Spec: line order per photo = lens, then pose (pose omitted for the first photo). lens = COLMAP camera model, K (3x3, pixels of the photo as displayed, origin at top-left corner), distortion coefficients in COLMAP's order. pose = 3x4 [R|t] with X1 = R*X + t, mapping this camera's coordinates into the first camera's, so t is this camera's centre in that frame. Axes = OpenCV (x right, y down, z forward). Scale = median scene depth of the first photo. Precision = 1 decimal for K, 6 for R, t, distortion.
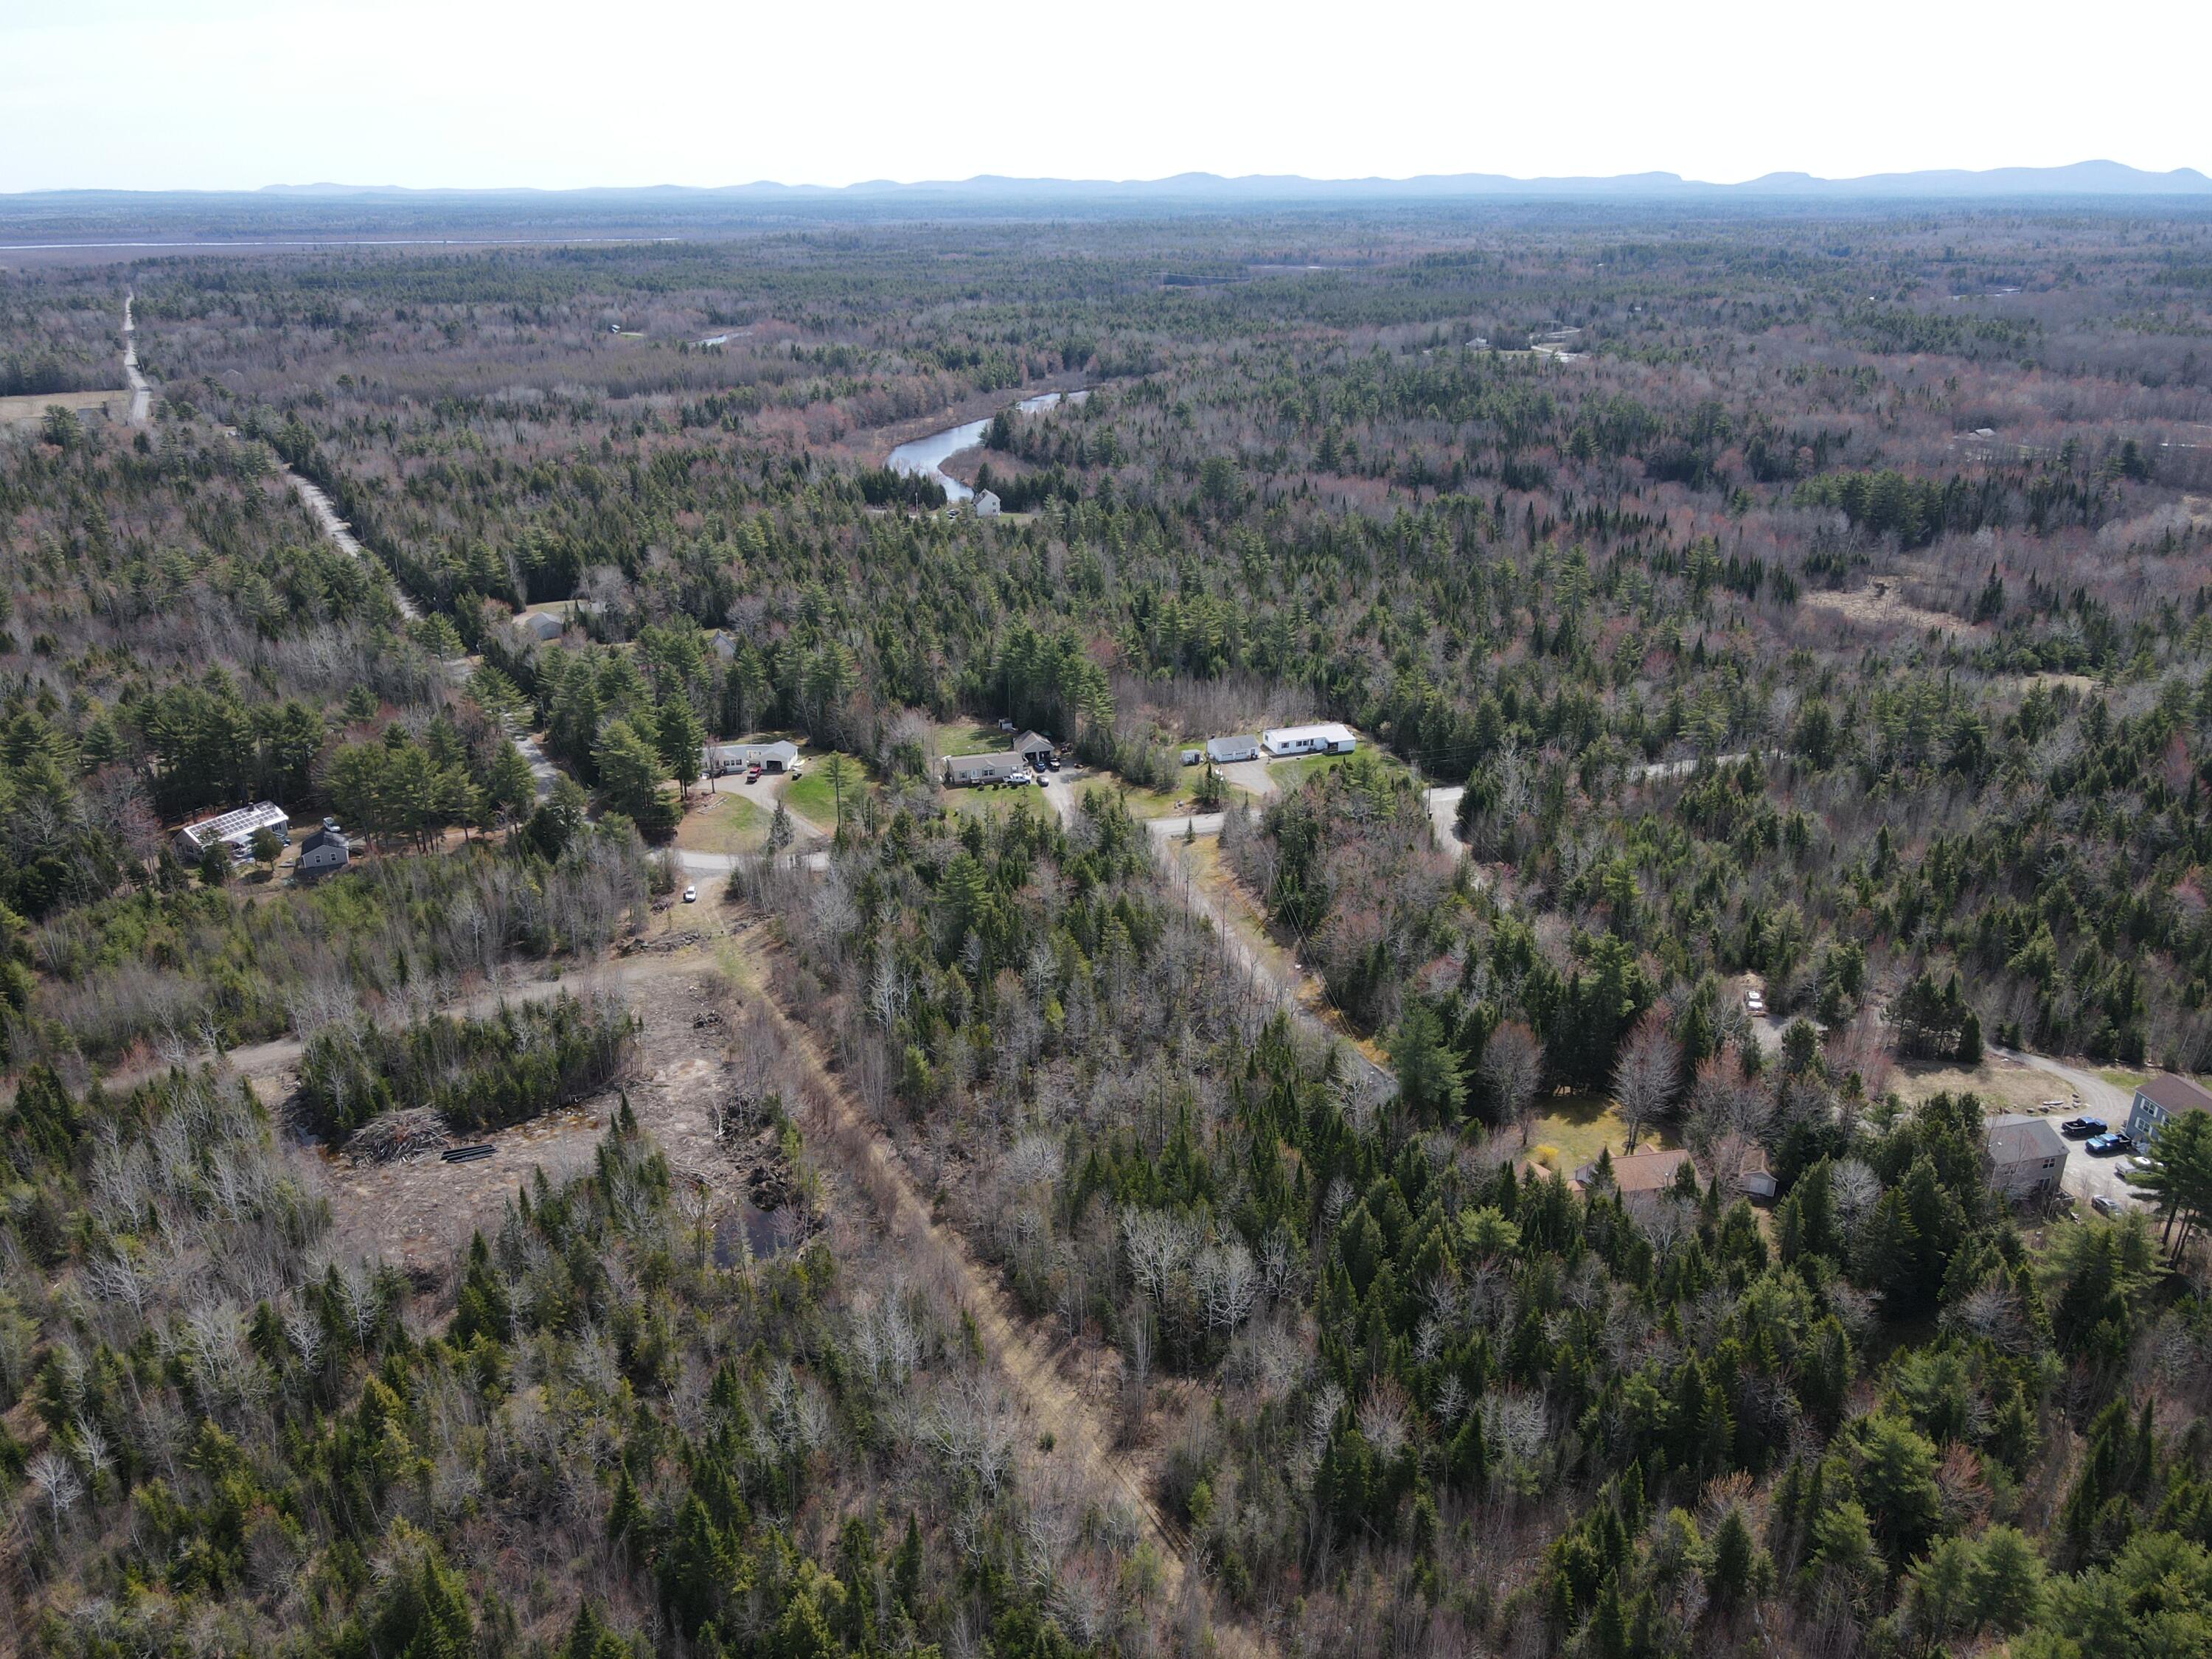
lens RADIAL K [[1629.7, 0, 1118.7], [0, 1629.7, 804.1], [0, 0, 1]] dist [-0.001102, 0.028400]
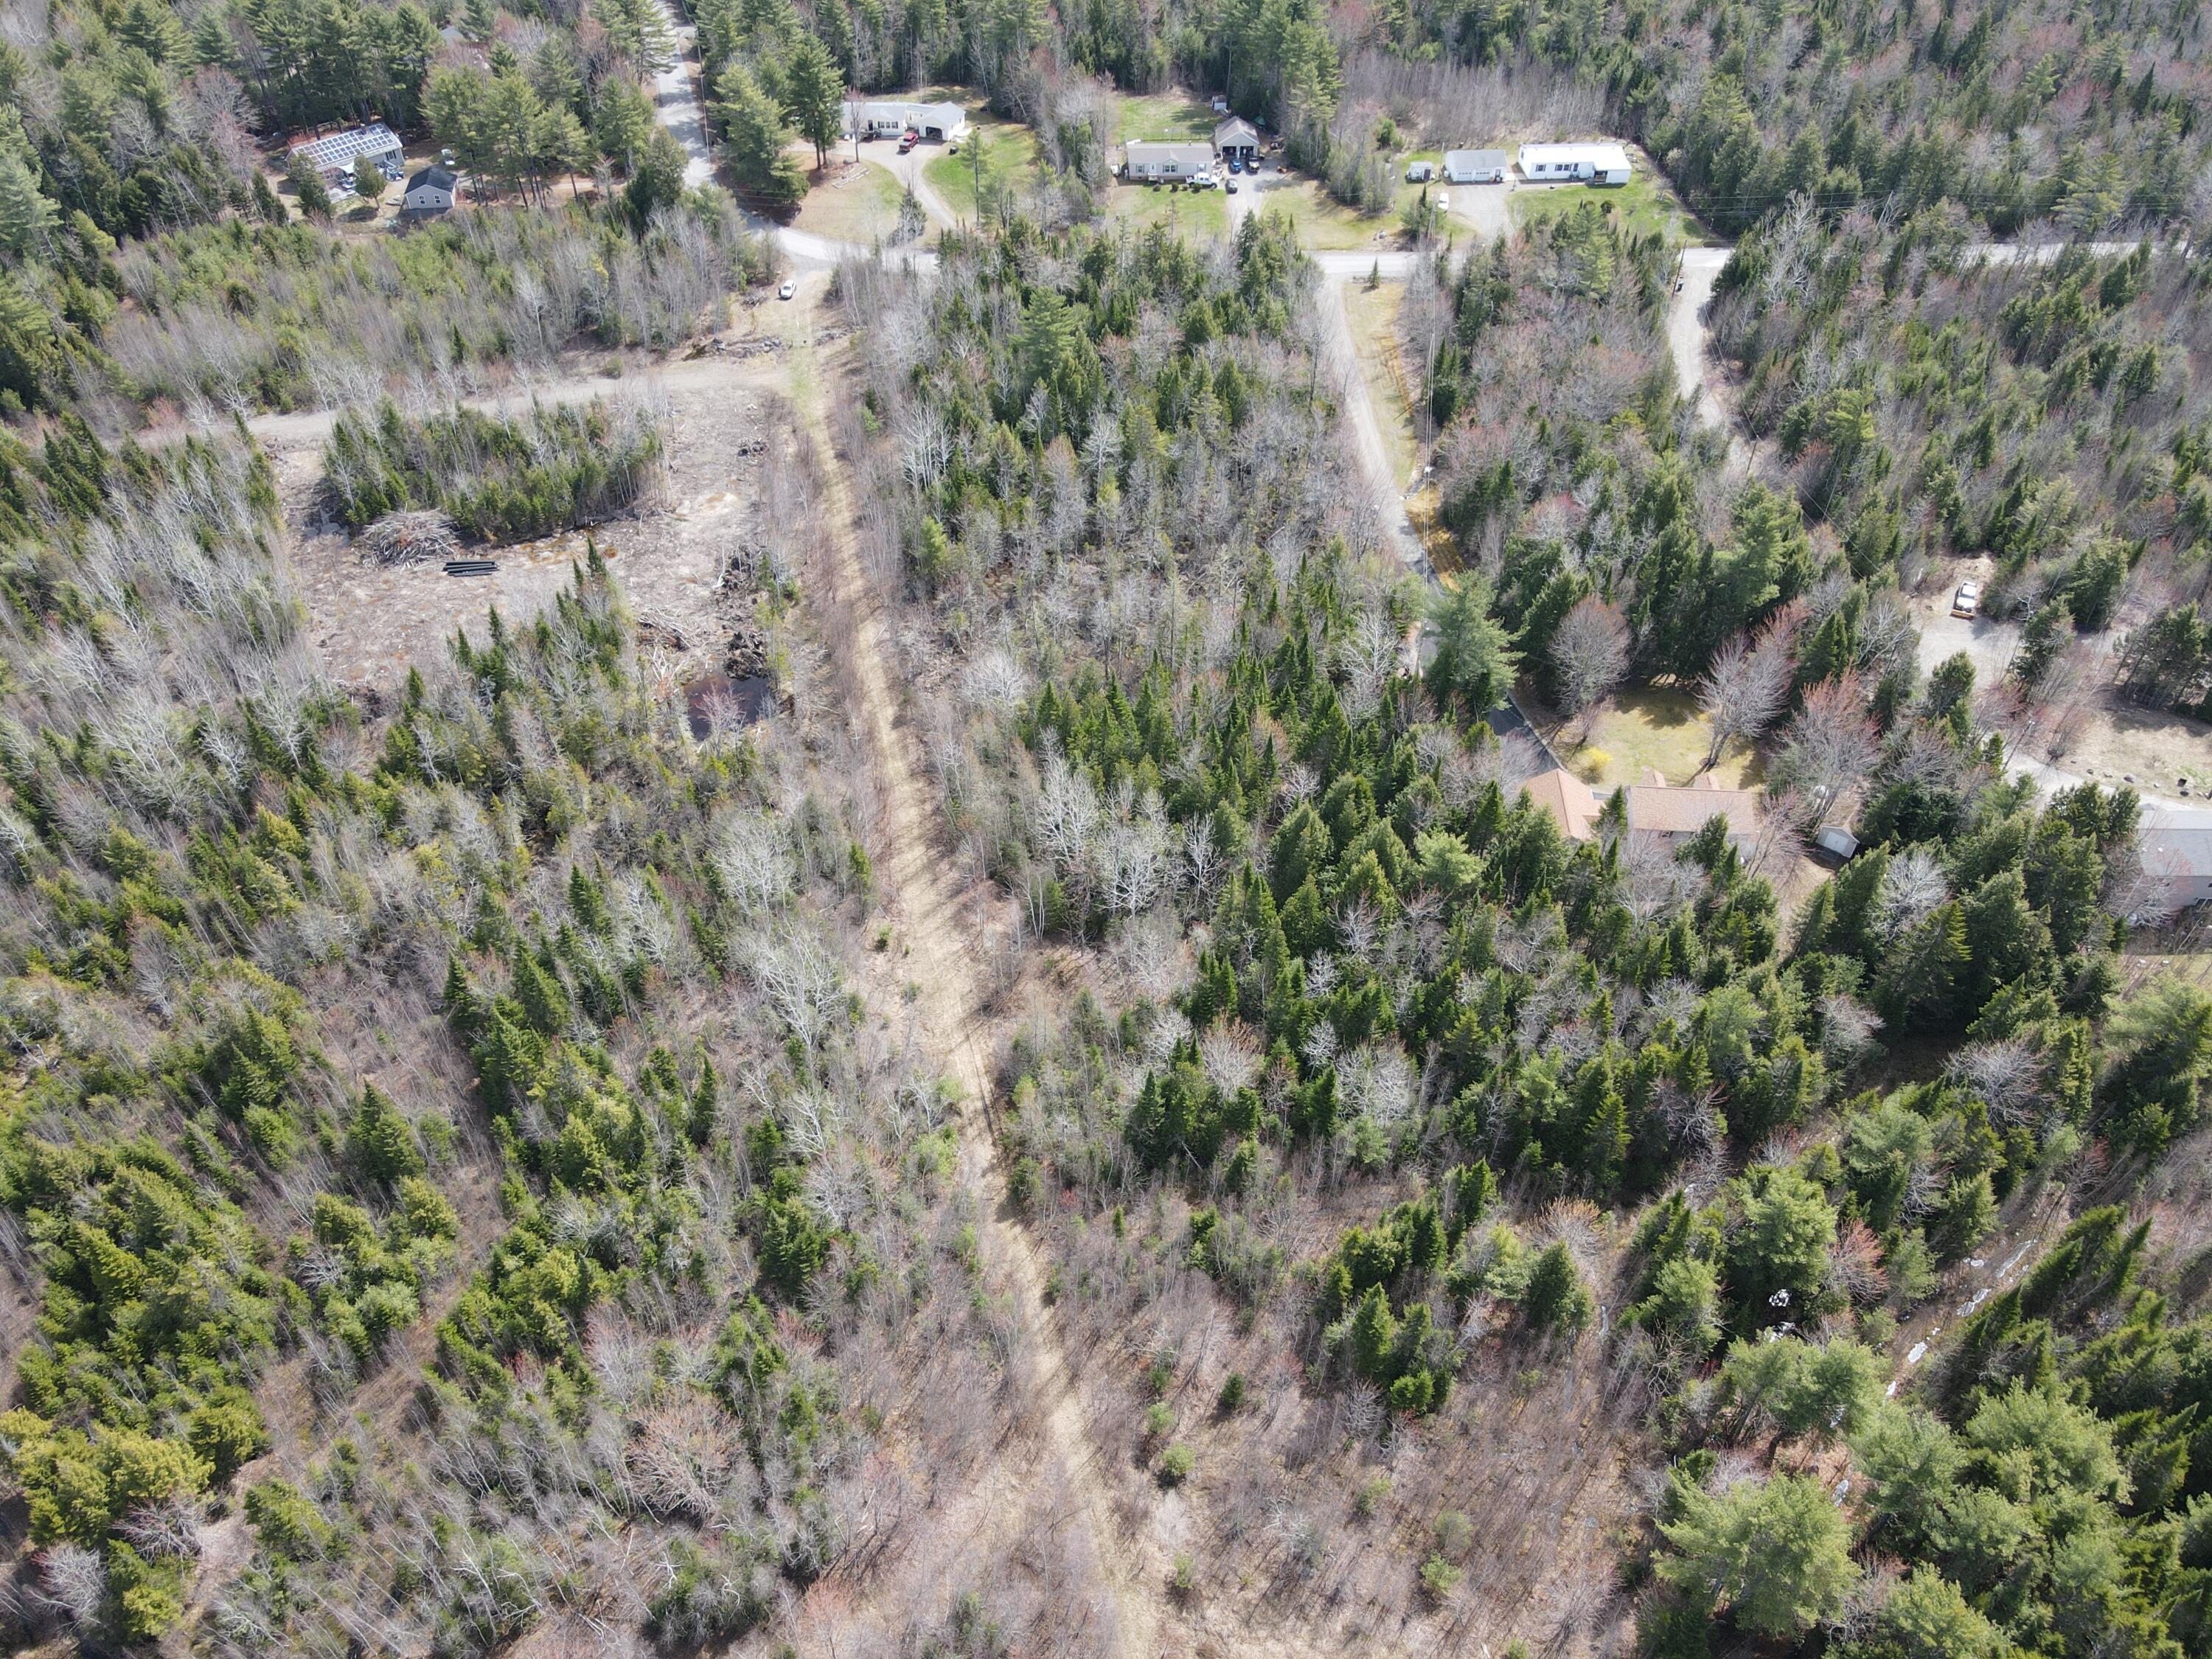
lens RADIAL K [[1649.4, 0, 1106.0], [0, 1649.4, 829.5], [0, 0, 1]] dist [-0.001787, 0.024969]
pose [[0.969363, 0.175753, -0.171599, 0.109371], [-0.096540, 0.914983, 0.391774, -0.042948], [0.225865, -0.363205, 0.903918, 0.096334]]
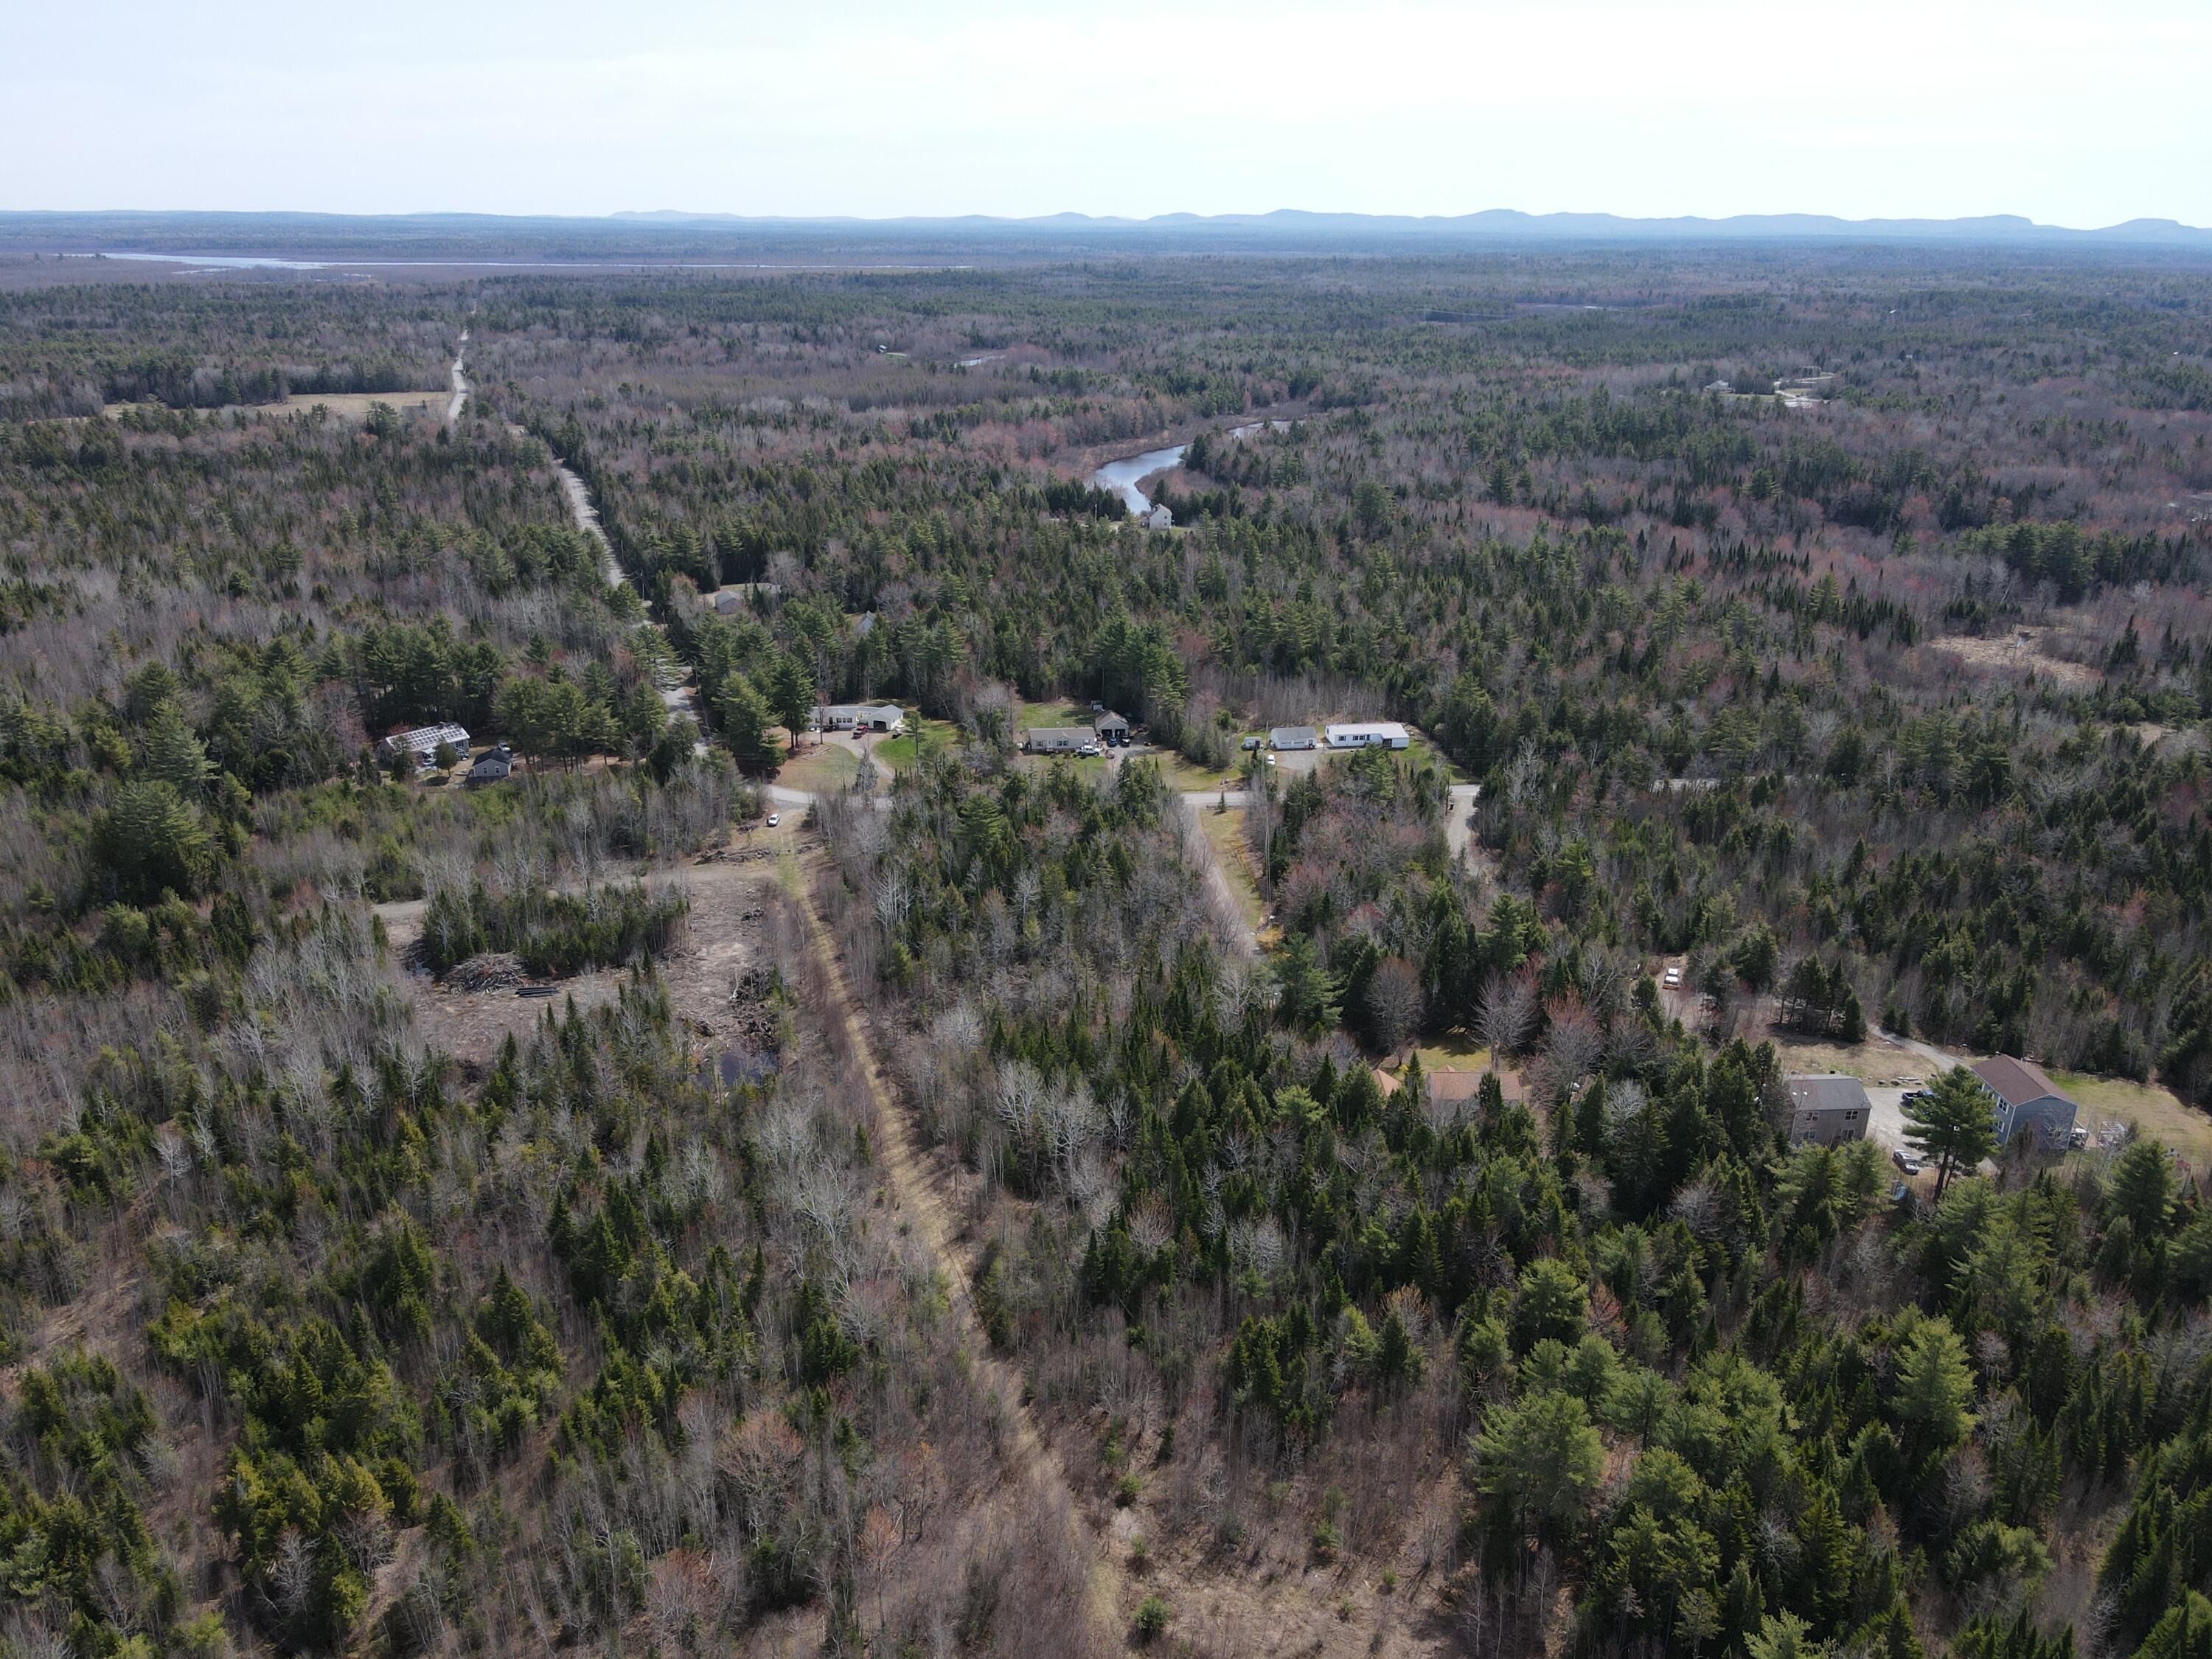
lens RADIAL K [[1625.5, 0, 1109.3], [0, 1625.5, 771.9], [0, 0, 1]] dist [-0.015595, 0.055712]
pose [[0.985695, 0.067177, -0.154573, 0.141656], [-0.072552, 0.996932, -0.029387, 0.034921], [0.152125, 0.040181, 0.987544, -0.108091]]
